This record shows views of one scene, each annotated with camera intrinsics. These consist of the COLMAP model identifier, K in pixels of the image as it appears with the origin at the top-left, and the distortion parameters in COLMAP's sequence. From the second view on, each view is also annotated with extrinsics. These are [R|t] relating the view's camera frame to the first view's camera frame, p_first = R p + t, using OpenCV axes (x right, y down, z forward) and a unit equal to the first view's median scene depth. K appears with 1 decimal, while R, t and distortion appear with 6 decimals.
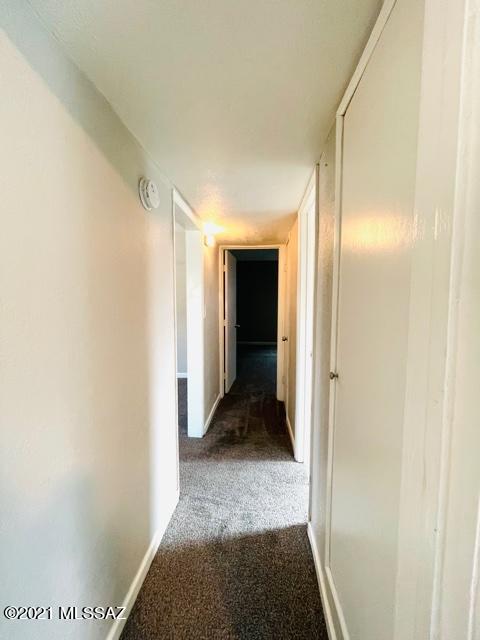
lens RADIAL K [[258.3, 0, 240.0], [0, 258.3, 320.0], [0, 0, 1]] dist [-0.002215, -0.000067]
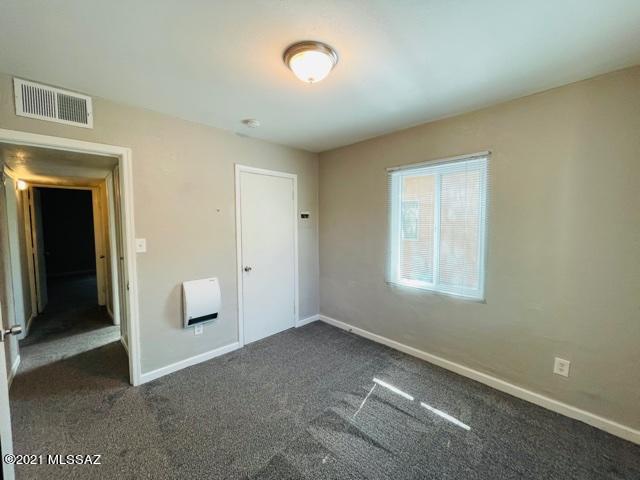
lens RADIAL K [[245.2, 0, 310.6], [0, 245.2, 237.5], [0, 0, 1]] dist [0.000128, 0.000131]
pose [[0.646483, -0.050558, 0.761251, -0.090618], [0.068662, 0.997608, 0.007946, 0.030831], [-0.759832, 0.047132, 0.648408, -0.633125]]
